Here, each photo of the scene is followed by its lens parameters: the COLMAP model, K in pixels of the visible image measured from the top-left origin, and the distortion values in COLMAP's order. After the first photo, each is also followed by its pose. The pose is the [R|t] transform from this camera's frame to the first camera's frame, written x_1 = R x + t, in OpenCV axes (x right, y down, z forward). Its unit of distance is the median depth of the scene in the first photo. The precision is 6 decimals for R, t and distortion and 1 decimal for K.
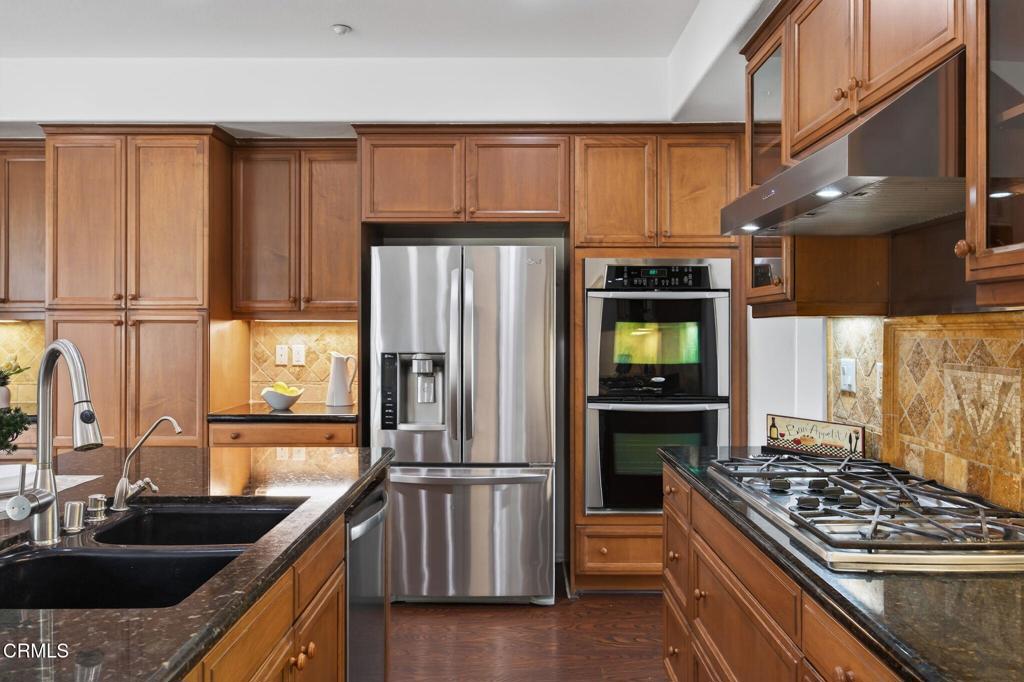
lens RADIAL K [[750.8, 0, 514.5], [0, 750.8, 330.2], [0, 0, 1]] dist [0.006537, -0.008983]
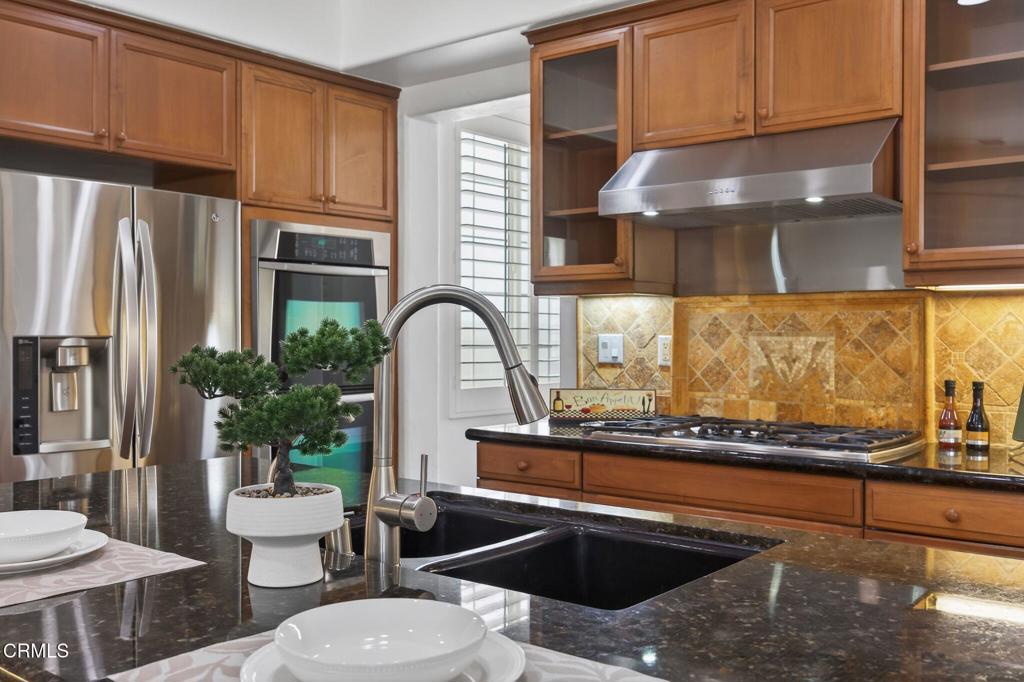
lens RADIAL K [[981.6, 0, 513.1], [0, 981.6, 335.5], [0, 0, 1]] dist [-0.016690, 0.000000]
pose [[0.625588, -0.001466, 0.780153, -0.564210], [-0.001810, 0.999993, 0.003330, 0.025054], [-0.780152, -0.003495, 0.625580, 0.138365]]
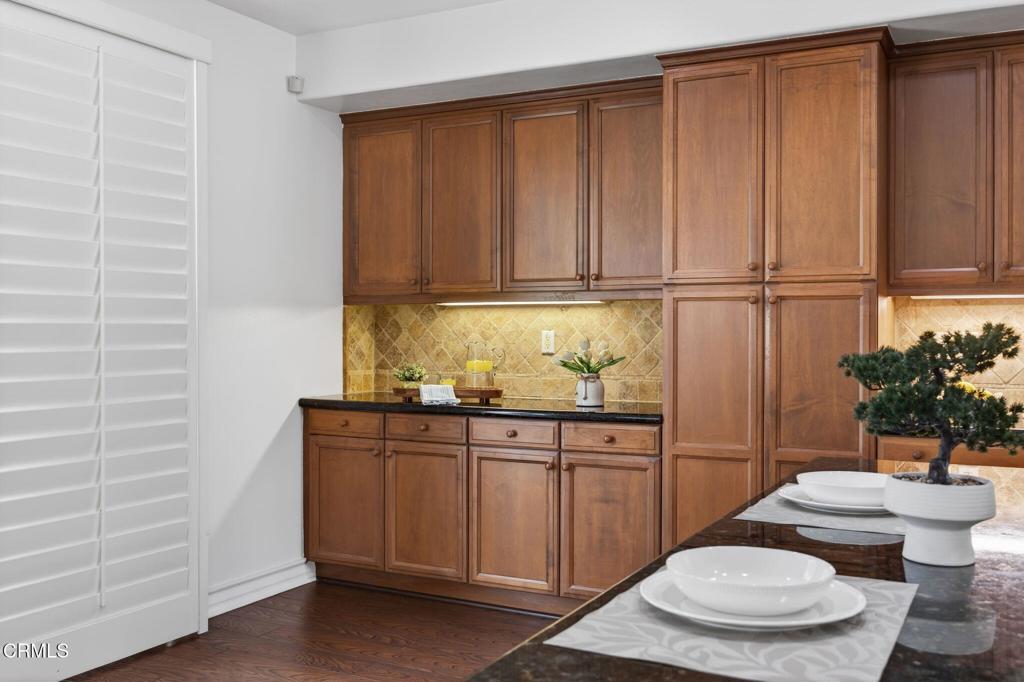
lens RADIAL K [[981.6, 0, 503.2], [0, 981.6, 338.3], [0, 0, 1]] dist [-0.016690, 0.000000]
pose [[0.884071, 0.004460, -0.467331, -0.294639], [-0.000753, 0.999967, 0.008119, 0.022584], [0.467352, -0.006826, 0.884045, -0.015016]]
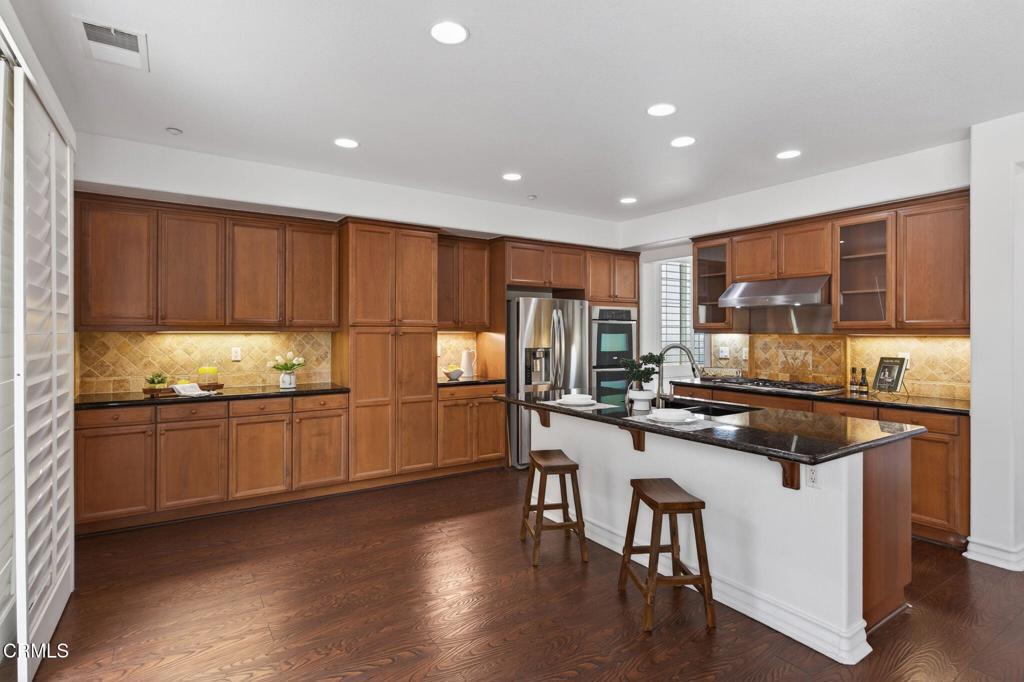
lens RADIAL K [[517.9, 0, 514.1], [0, 517.9, 333.5], [0, 0, 1]] dist [-0.012331, 0.001484]
pose [[0.830939, 0.000496, 0.556363, -1.005206], [-0.001828, 0.999997, 0.001838, -0.013874], [-0.556360, -0.002544, 0.830937, -0.181511]]
